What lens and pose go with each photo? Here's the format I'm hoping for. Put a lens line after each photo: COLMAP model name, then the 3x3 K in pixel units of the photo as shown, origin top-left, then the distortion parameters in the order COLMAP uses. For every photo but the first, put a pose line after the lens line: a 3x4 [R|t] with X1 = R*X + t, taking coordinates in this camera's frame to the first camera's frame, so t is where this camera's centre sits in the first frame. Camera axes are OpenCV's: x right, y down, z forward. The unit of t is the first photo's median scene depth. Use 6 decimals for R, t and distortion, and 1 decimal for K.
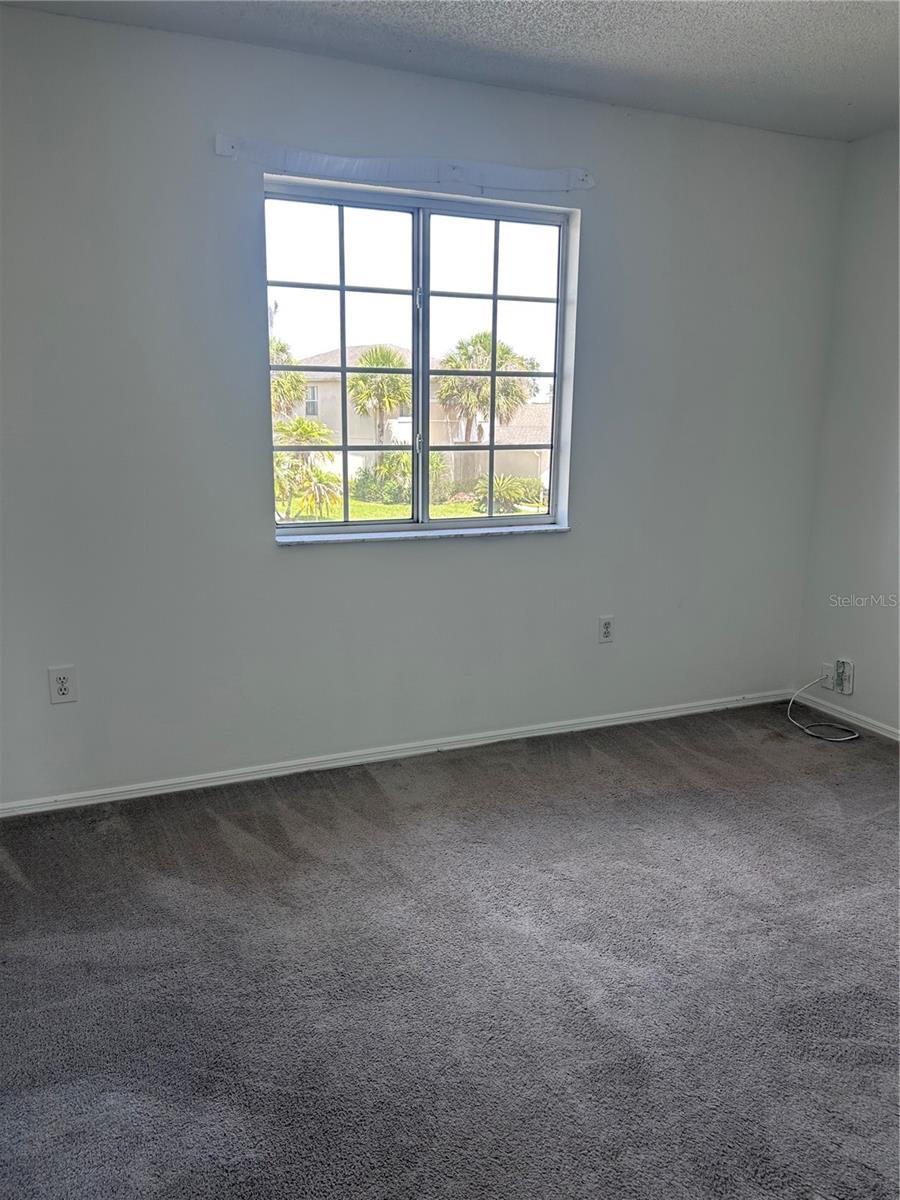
lens RADIAL K [[894.6, 0, 439.2], [0, 894.6, 599.2], [0, 0, 1]] dist [0.015786, -0.036198]
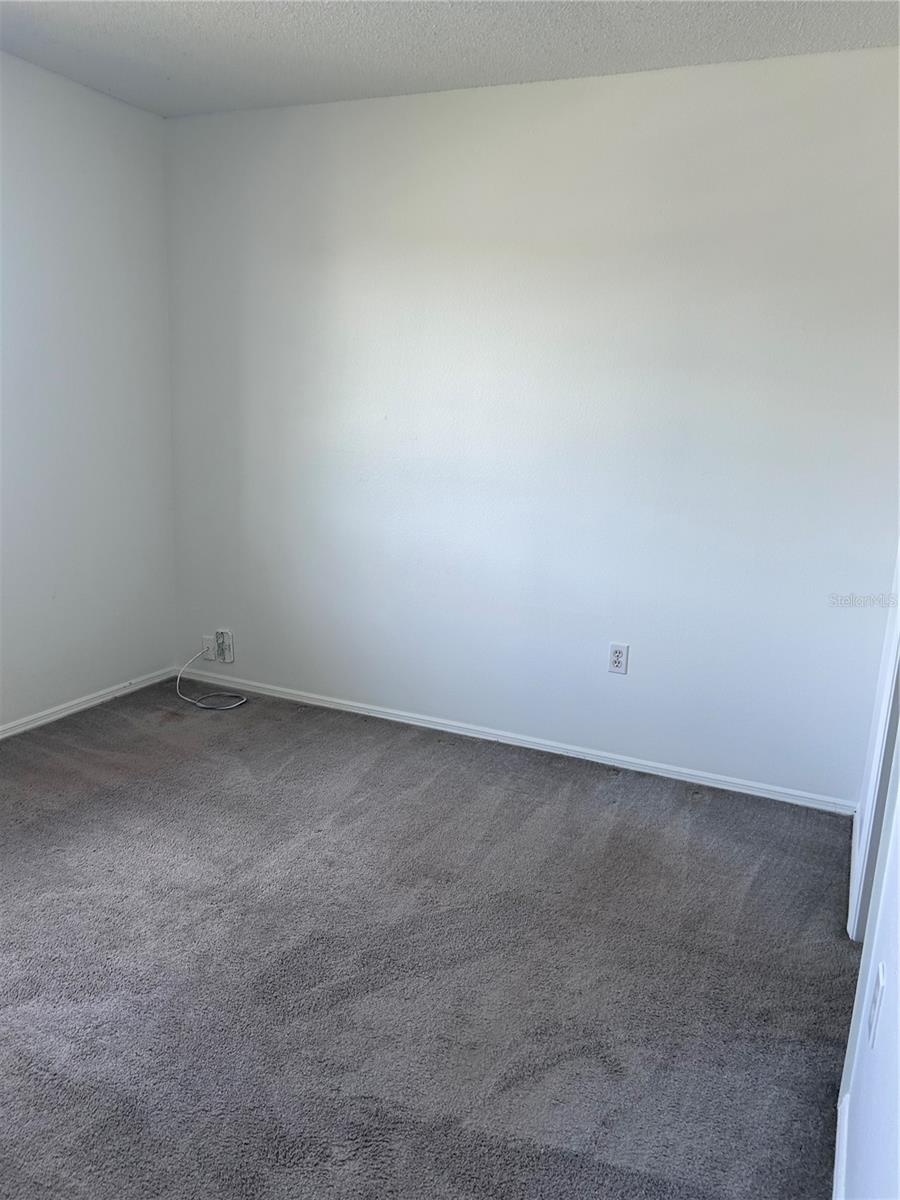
lens RADIAL K [[894.6, 0, 452.3], [0, 894.6, 598.8], [0, 0, 1]] dist [0.015786, -0.036198]
pose [[0.733586, -0.115132, 0.669774, -0.057723], [0.097928, 0.993168, 0.063465, -0.010808], [-0.672504, 0.019033, 0.739848, 0.070044]]
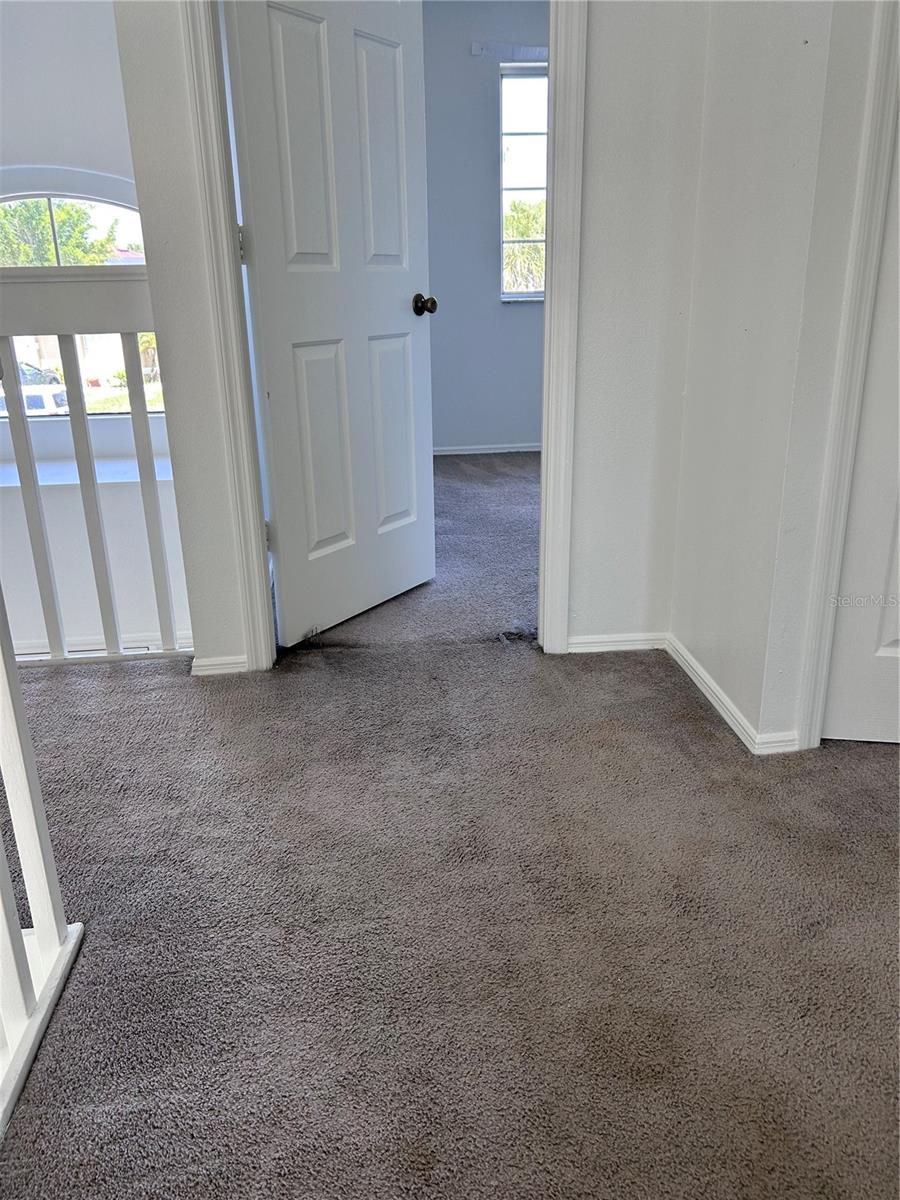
lens RADIAL K [[894.6, 0, 449.8], [0, 894.6, 596.4], [0, 0, 1]] dist [0.015786, -0.036198]
pose [[0.950597, 0.074129, -0.301448, 0.306000], [-0.031189, 0.988963, 0.144843, 0.274435], [0.308858, -0.128285, 0.942417, -0.751869]]
